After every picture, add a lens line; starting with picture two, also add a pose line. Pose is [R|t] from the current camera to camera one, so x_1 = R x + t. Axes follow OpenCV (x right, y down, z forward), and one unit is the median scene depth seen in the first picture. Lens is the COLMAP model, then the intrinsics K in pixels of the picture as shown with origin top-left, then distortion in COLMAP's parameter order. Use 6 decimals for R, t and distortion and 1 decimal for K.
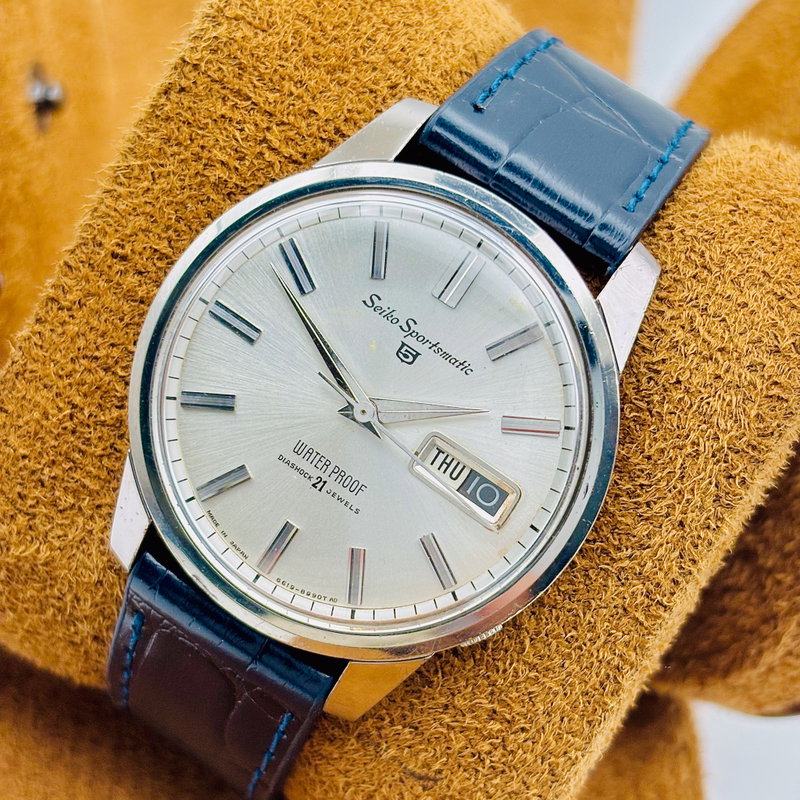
lens RADIAL K [[1619.2, 0, 409.5], [0, 1619.2, 402.4], [0, 0, 1]] dist [0.222390, -0.229746]
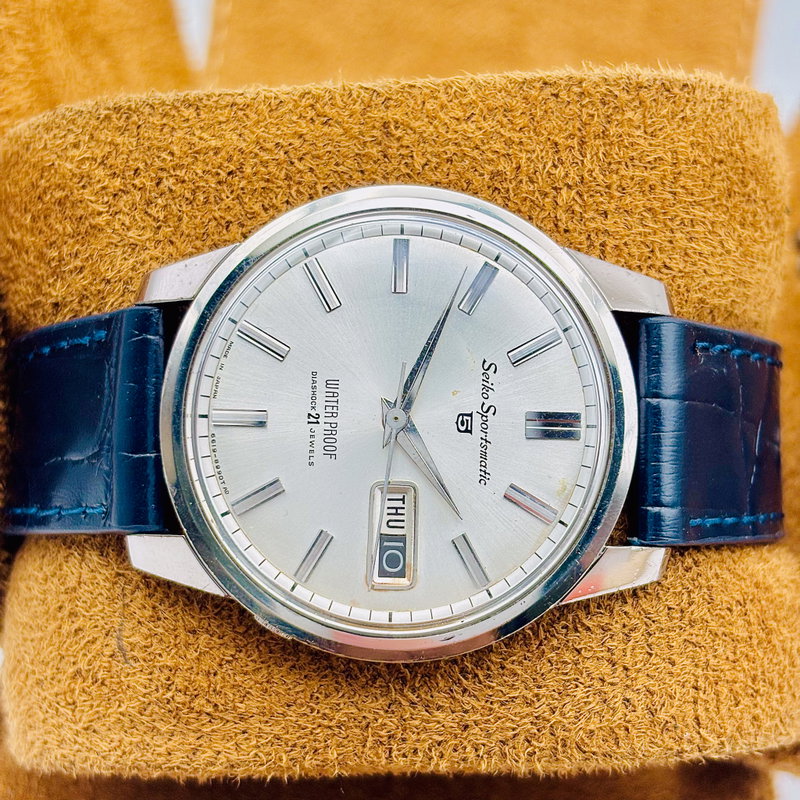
lens RADIAL K [[1619.2, 0, 409.5], [0, 1619.2, 402.4], [0, 0, 1]] dist [0.222390, -0.229746]
pose [[0.538635, 0.840313, 0.061206, -0.091184], [-0.841032, 0.540594, -0.020572, 0.013680], [-0.050374, -0.040395, 0.997913, -0.035894]]
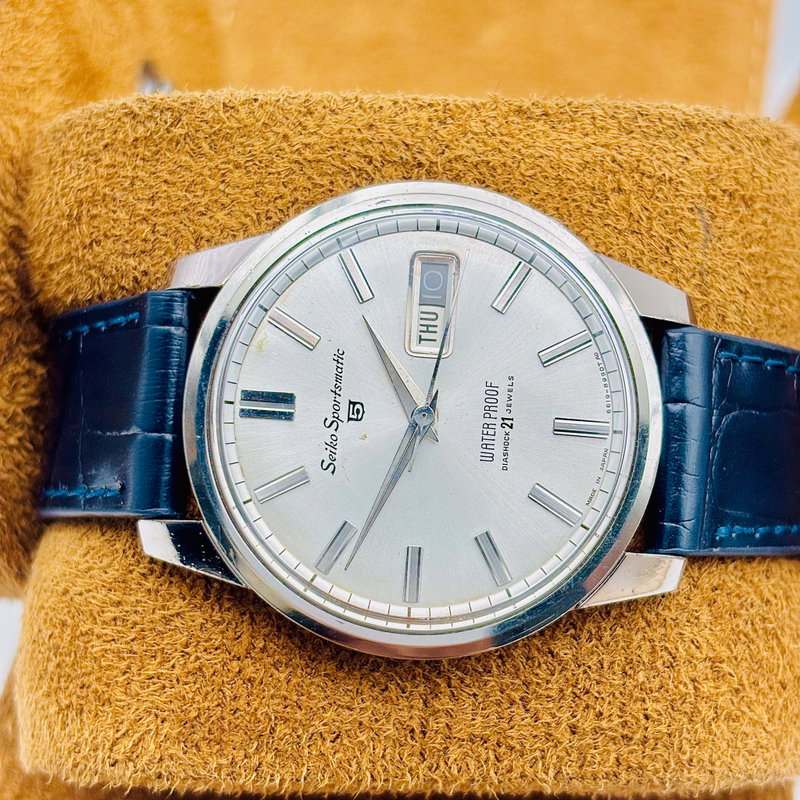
lens RADIAL K [[1619.2, 0, 409.5], [0, 1619.2, 402.4], [0, 0, 1]] dist [0.222390, -0.229746]
pose [[-0.500042, -0.842320, 0.201134, -0.212911], [0.863803, -0.501672, 0.046584, -0.043387], [0.061665, 0.197034, 0.978455, -0.016843]]
